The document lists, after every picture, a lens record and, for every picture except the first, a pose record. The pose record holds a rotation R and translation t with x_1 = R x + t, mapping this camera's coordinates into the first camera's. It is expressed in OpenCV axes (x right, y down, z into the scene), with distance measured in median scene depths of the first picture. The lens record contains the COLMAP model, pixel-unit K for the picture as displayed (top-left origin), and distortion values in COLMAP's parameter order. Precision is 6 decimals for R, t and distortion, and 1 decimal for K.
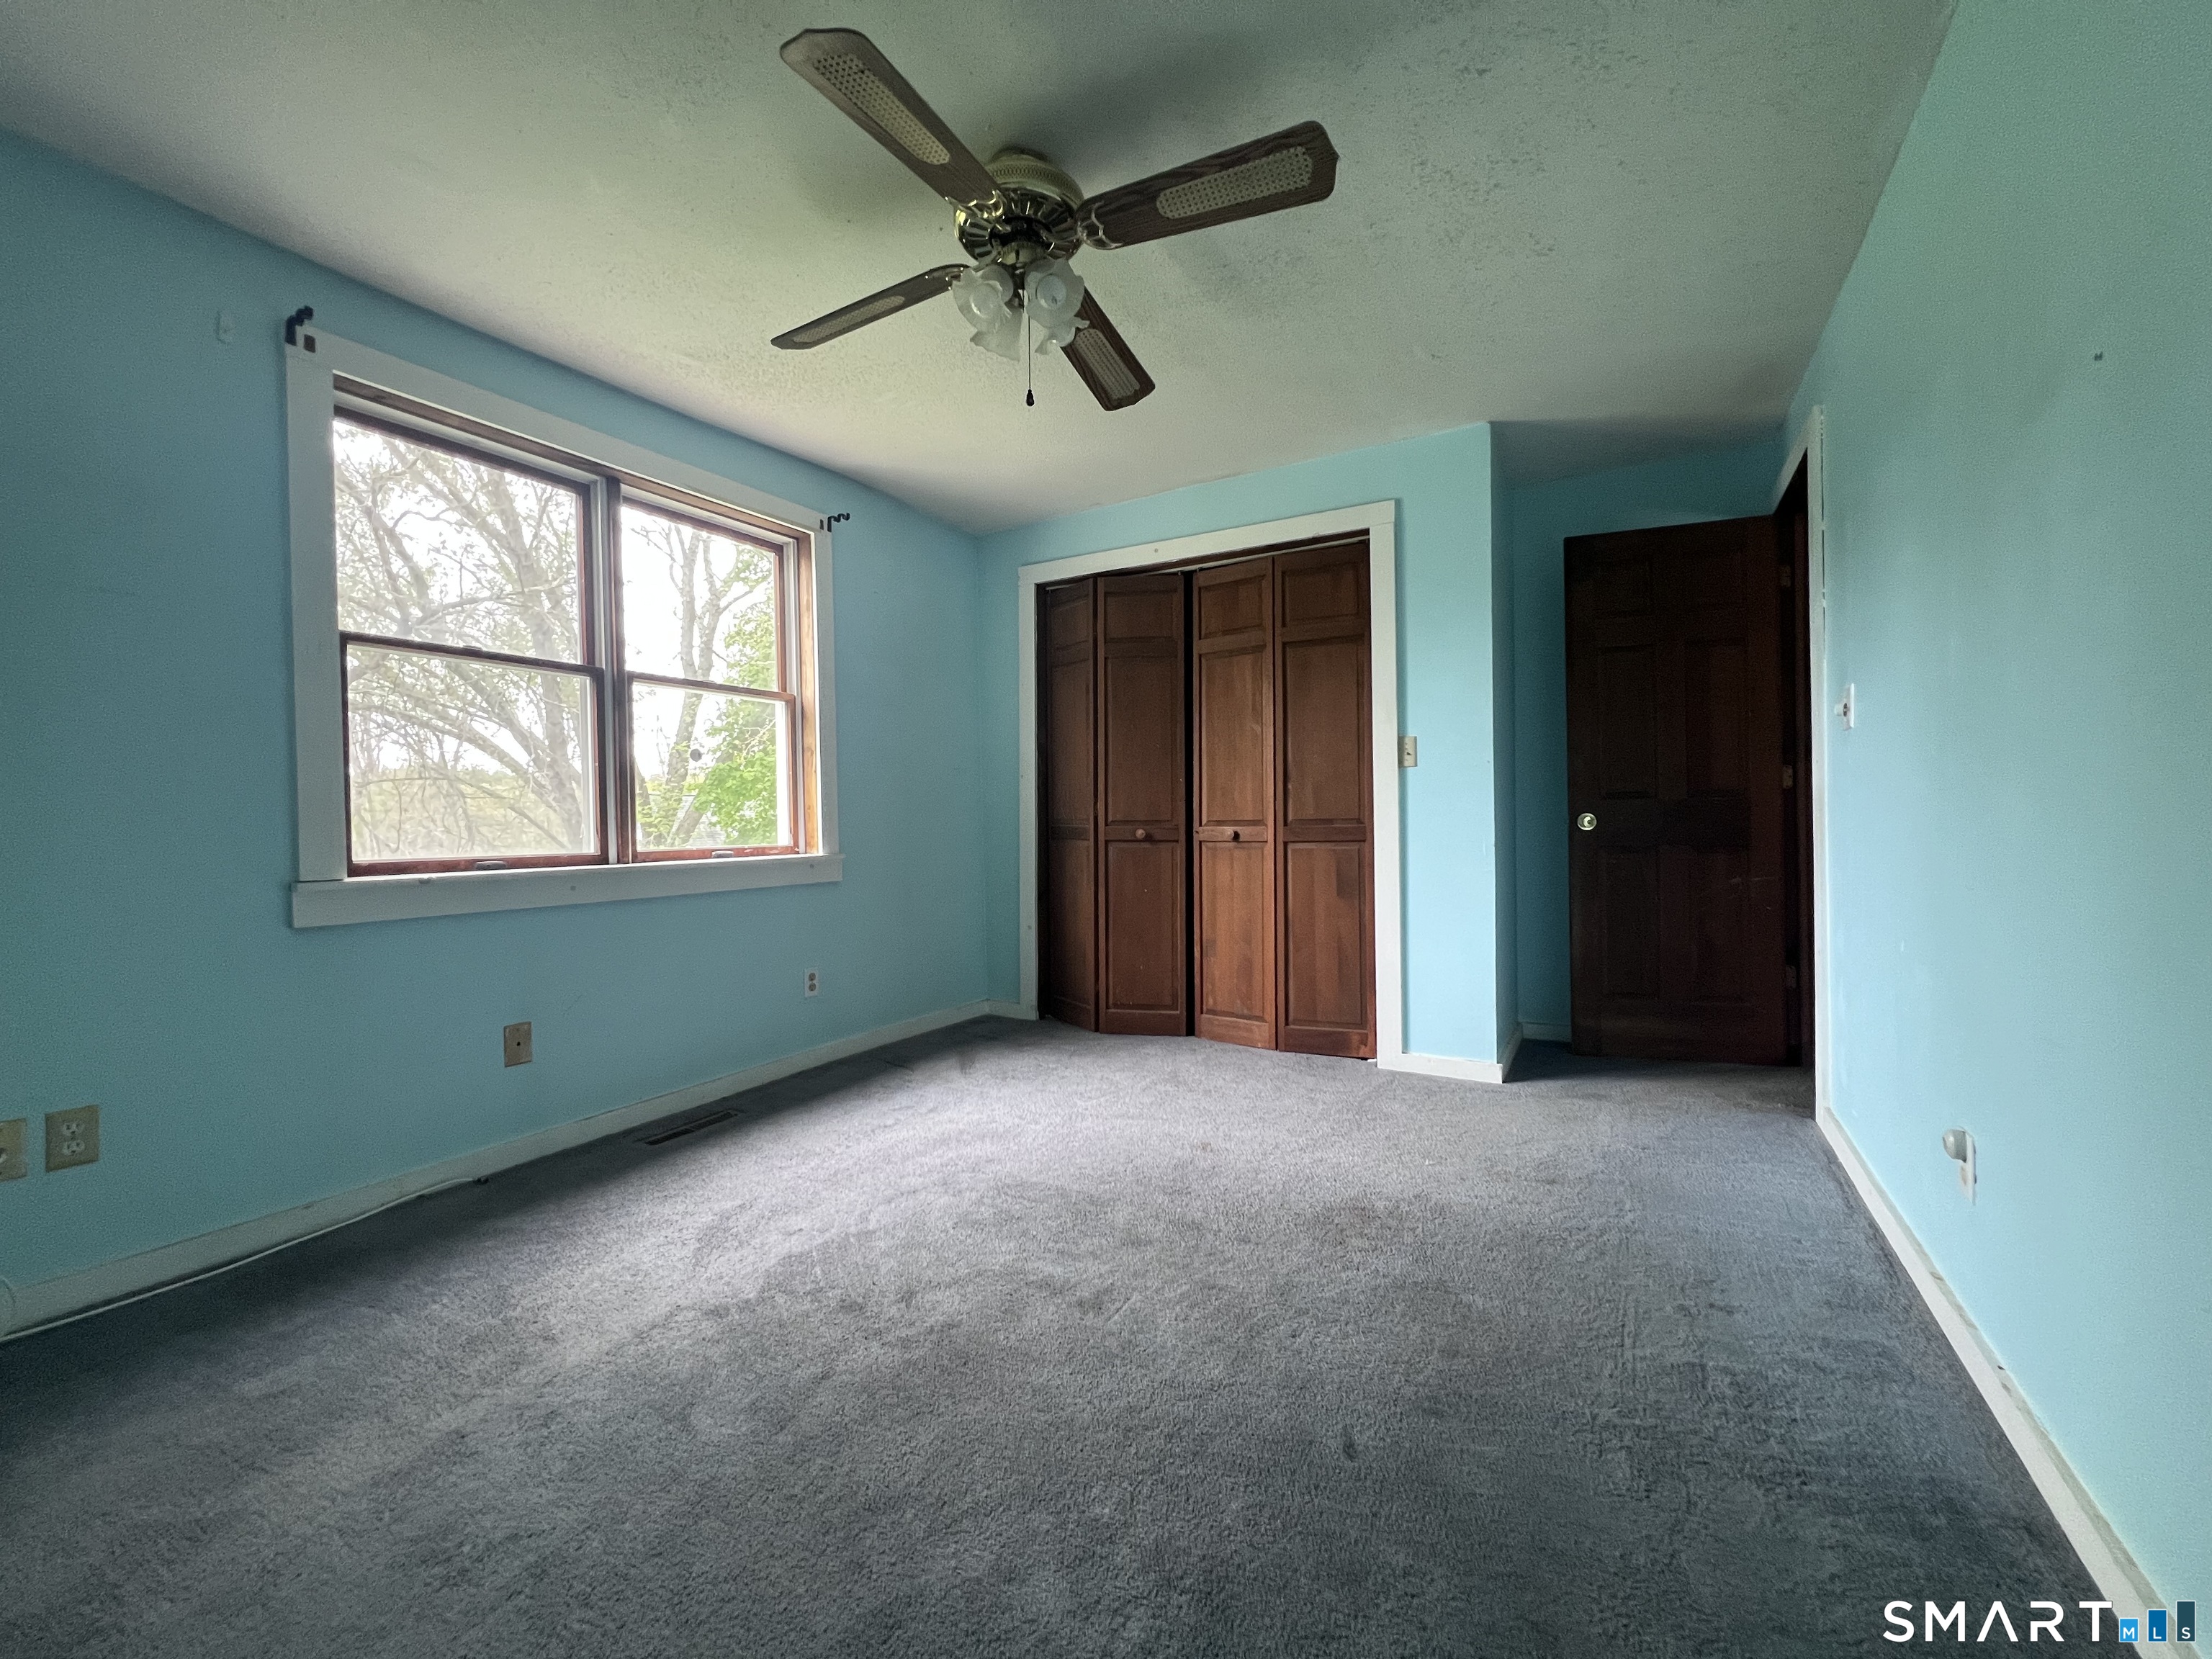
lens RADIAL K [[890.4, 0, 1089.9], [0, 890.4, 836.4], [0, 0, 1]] dist [0.001614, 0.000171]
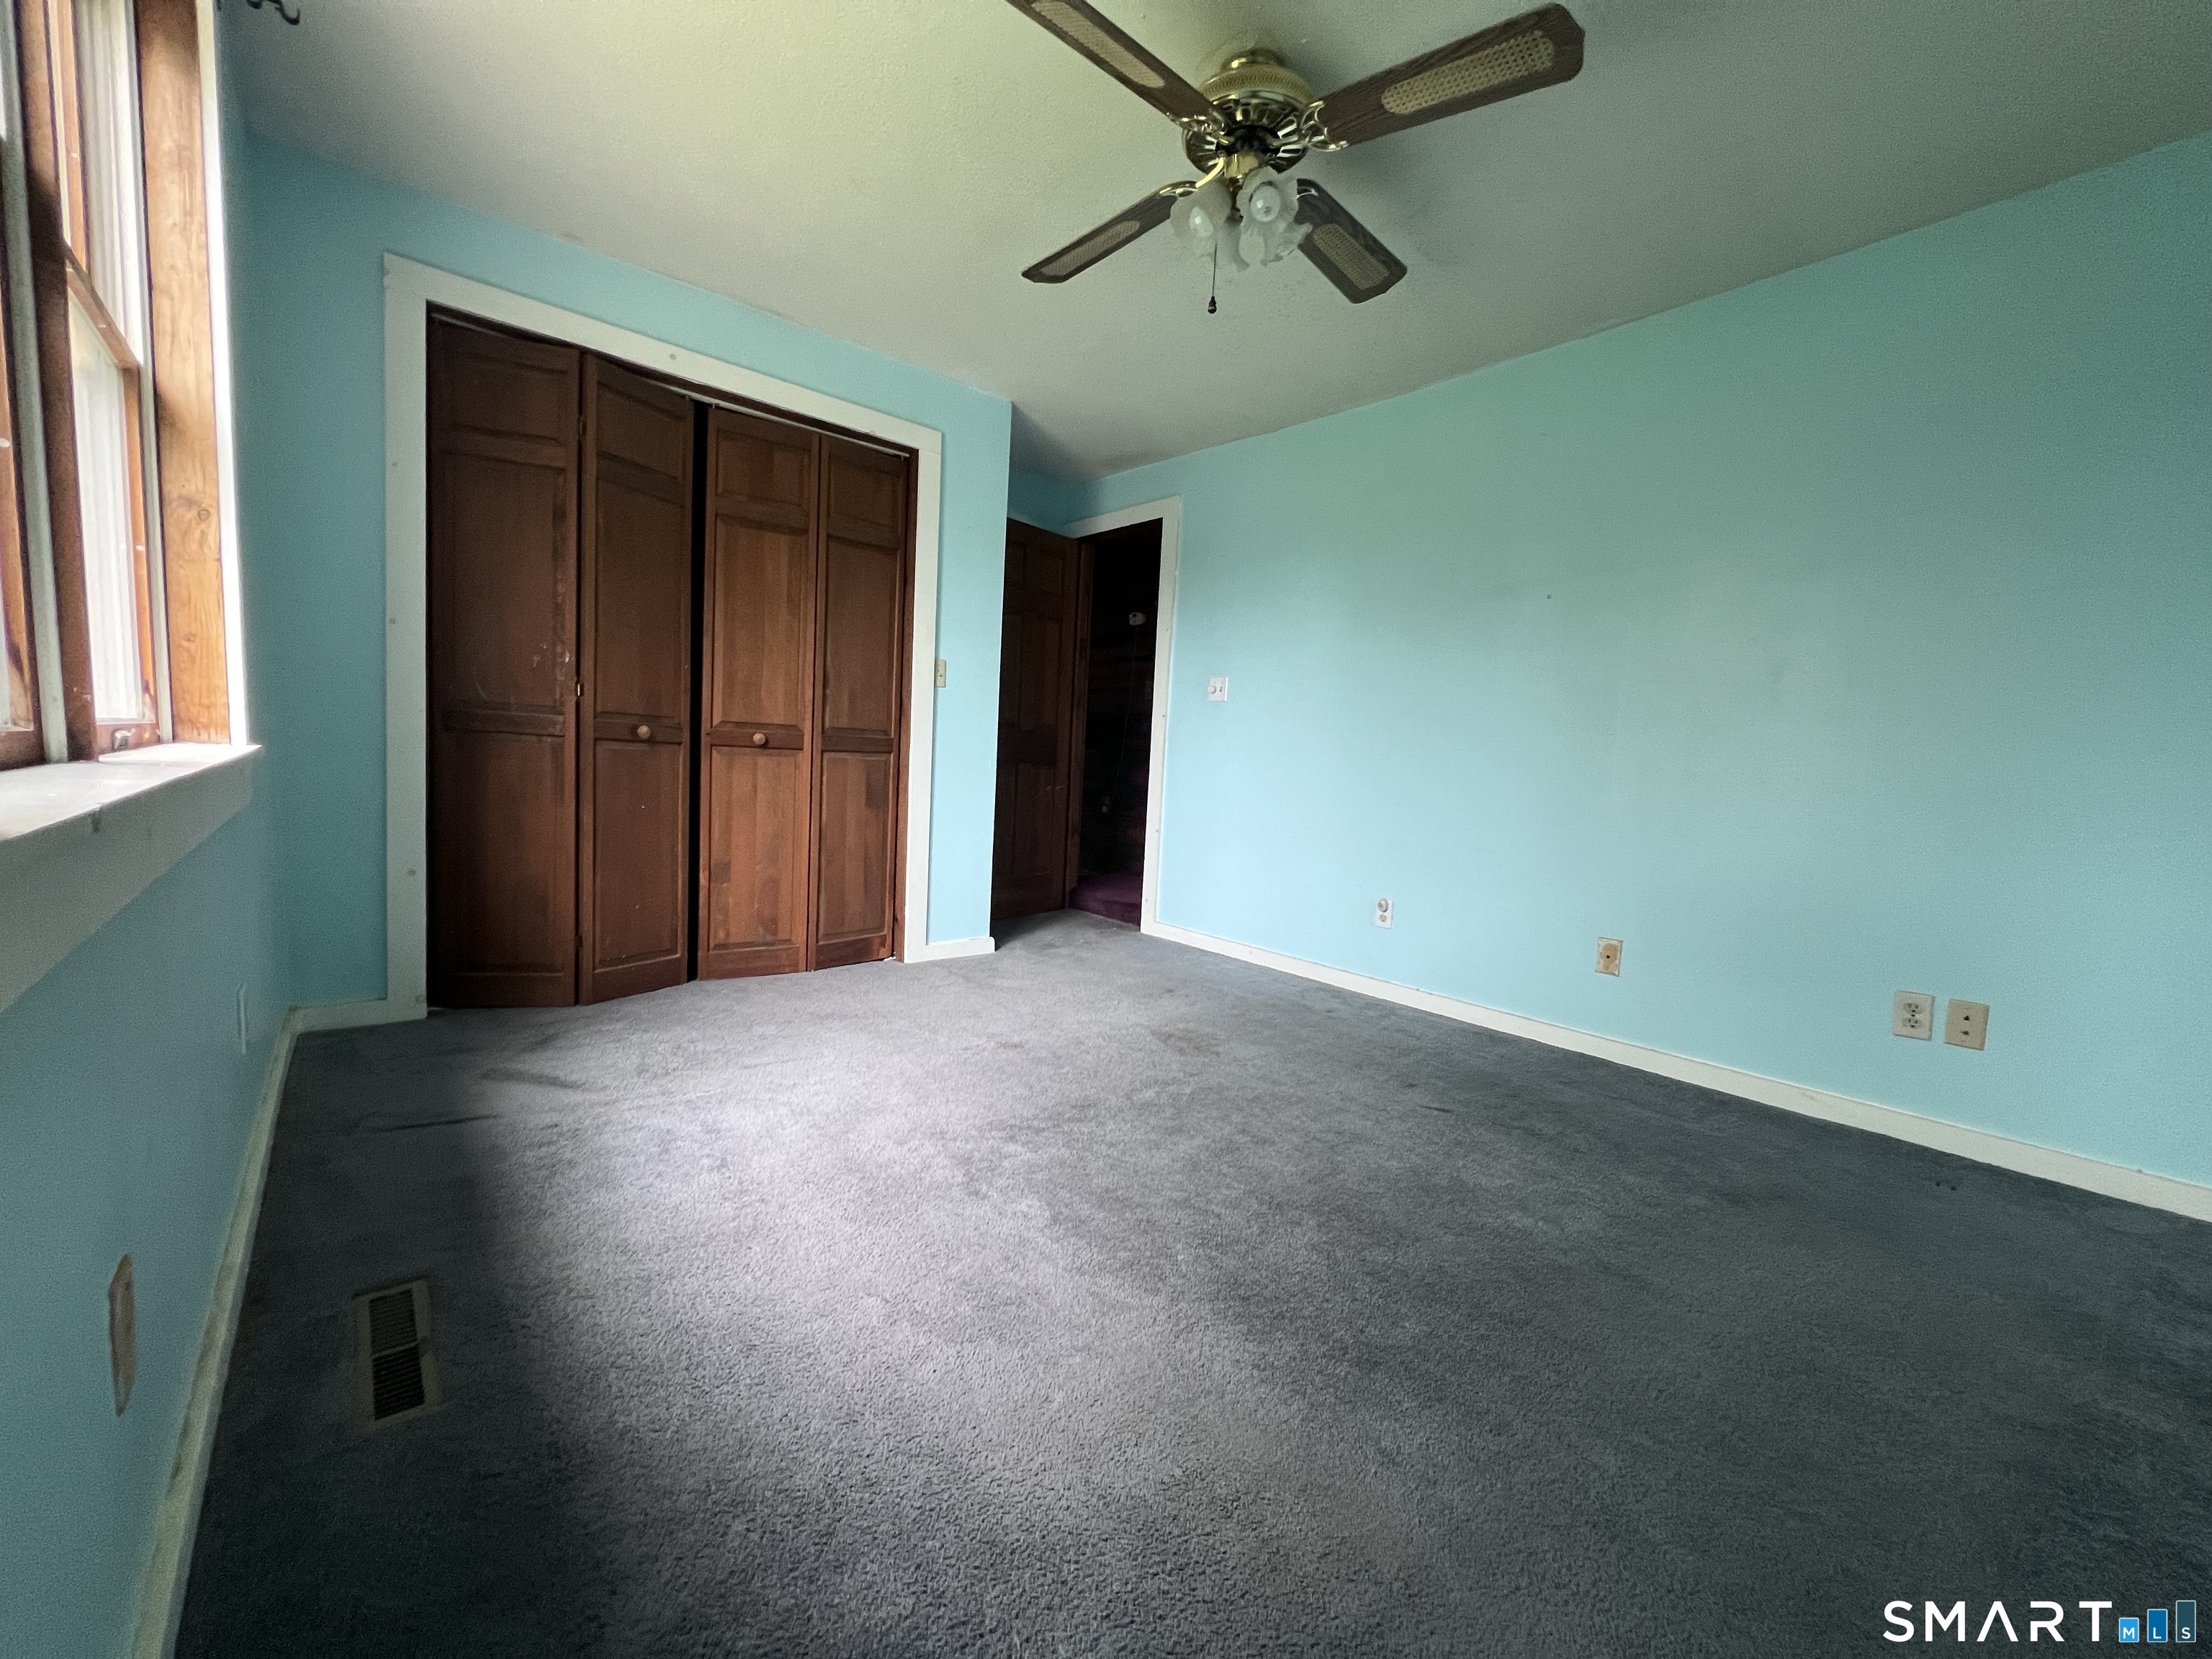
lens RADIAL K [[890.4, 0, 1104.9], [0, 890.4, 835.4], [0, 0, 1]] dist [0.001614, 0.000171]
pose [[0.320713, -0.058527, 0.945366, -0.598529], [-0.037916, 0.996496, 0.074556, 0.014462], [-0.946417, -0.059756, 0.317370, 0.423666]]
